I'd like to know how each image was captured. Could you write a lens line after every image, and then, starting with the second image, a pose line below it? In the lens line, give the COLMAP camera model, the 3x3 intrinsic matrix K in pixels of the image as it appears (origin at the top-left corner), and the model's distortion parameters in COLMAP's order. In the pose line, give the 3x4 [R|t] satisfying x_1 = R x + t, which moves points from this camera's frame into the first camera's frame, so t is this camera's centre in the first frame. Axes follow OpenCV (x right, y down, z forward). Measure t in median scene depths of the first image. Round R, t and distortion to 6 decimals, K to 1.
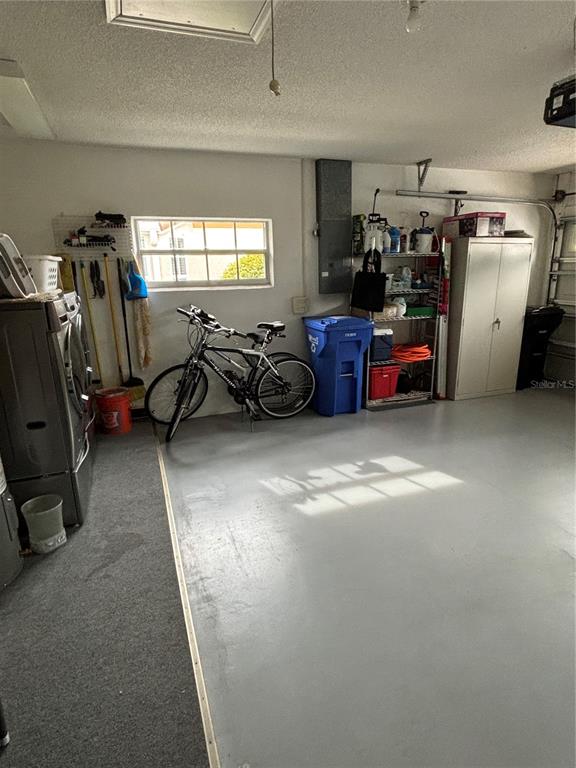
lens RADIAL K [[427.4, 0, 282.1], [0, 427.4, 381.1], [0, 0, 1]] dist [0.000642, -0.010850]
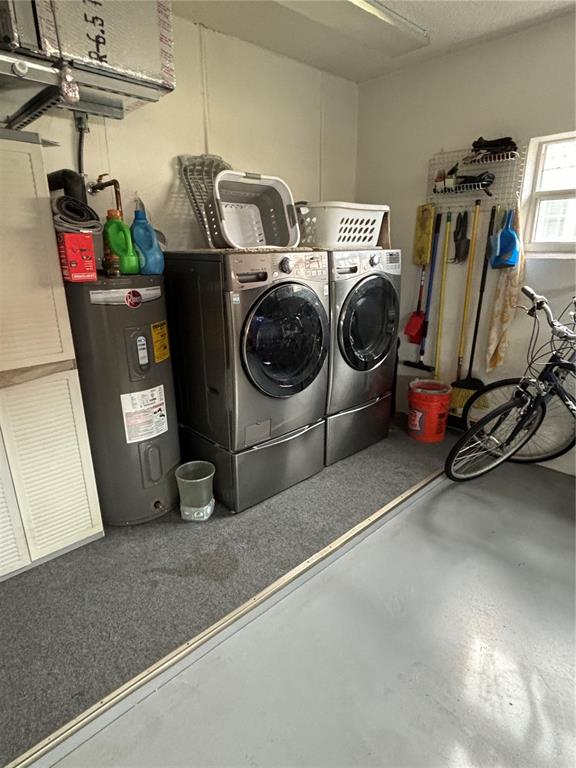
lens RADIAL K [[427.4, 0, 282.1], [0, 427.4, 381.1], [0, 0, 1]] dist [0.000642, -0.010850]
pose [[0.401372, 0.297818, -0.866143, 0.162995], [-0.236921, 0.947233, 0.215911, -0.089176], [0.884742, 0.118547, 0.450753, 0.426626]]
